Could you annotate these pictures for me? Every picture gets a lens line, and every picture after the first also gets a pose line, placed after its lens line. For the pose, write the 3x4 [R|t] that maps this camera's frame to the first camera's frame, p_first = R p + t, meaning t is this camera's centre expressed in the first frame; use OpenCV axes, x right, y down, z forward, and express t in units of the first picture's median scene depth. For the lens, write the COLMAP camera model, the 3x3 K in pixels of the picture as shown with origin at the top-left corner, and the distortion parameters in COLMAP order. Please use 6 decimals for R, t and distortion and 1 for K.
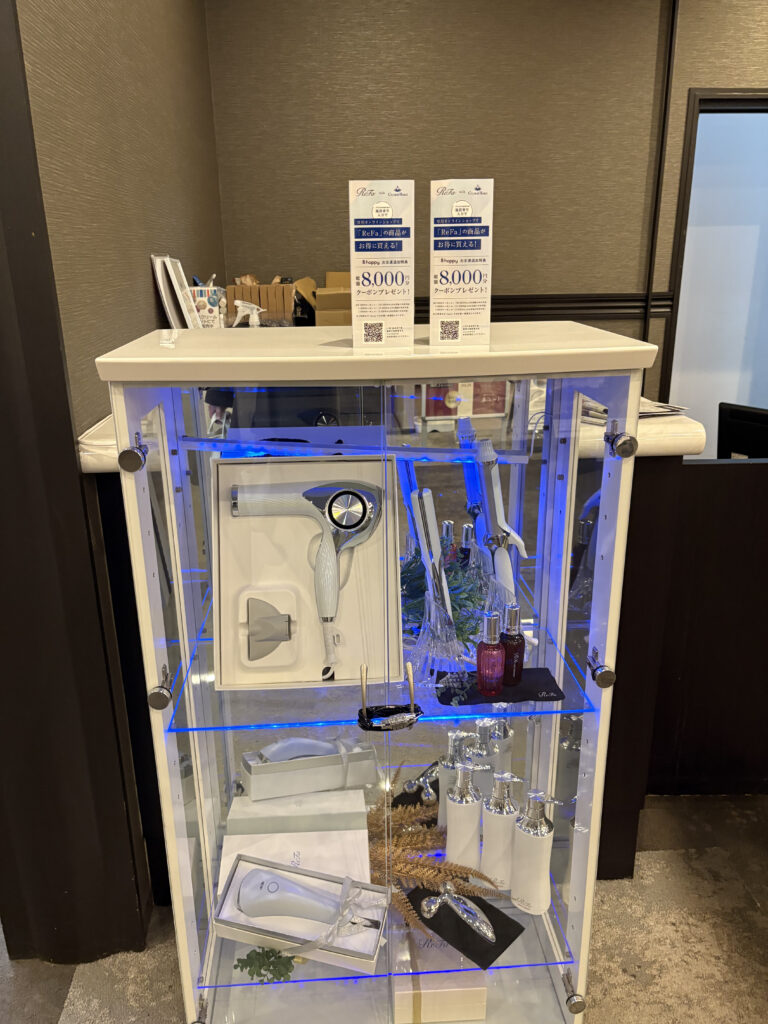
lens RADIAL K [[777.7, 0, 382.4], [0, 777.7, 511.3], [0, 0, 1]] dist [0.041735, -0.036536]
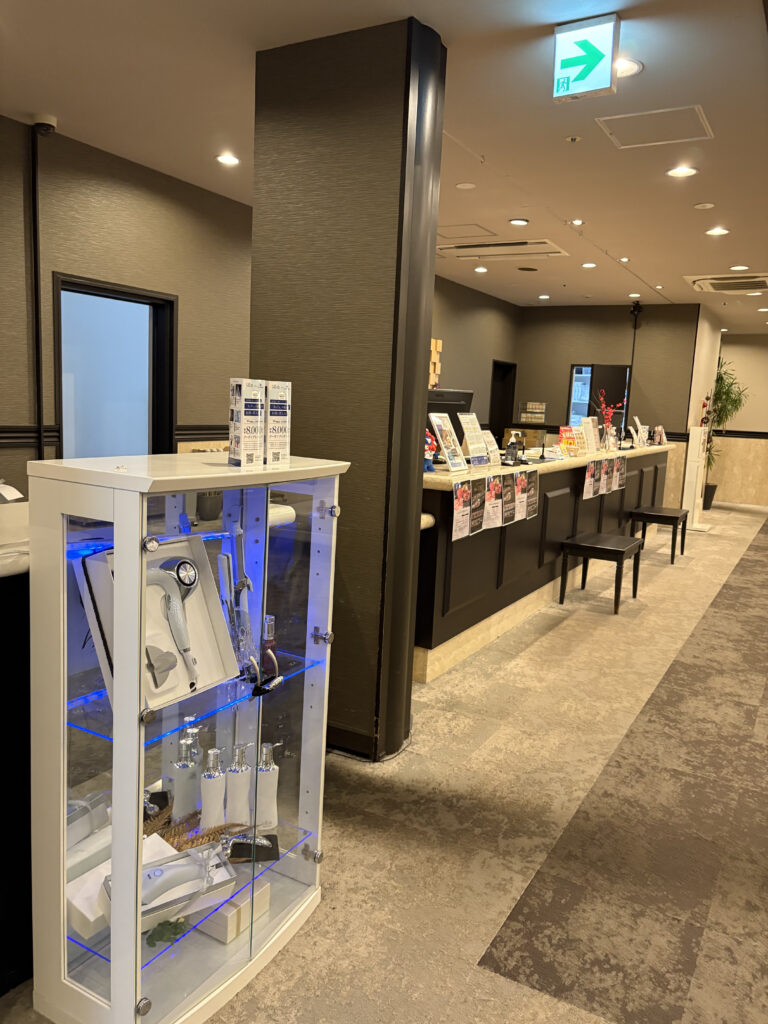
lens RADIAL K [[777.7, 0, 385.0], [0, 777.7, 511.1], [0, 0, 1]] dist [0.041735, -0.036536]
pose [[0.556691, -0.077550, 0.827092, -1.058054], [0.204268, 0.977843, -0.045802, 0.026358], [-0.805214, 0.194446, 0.560198, -0.180845]]
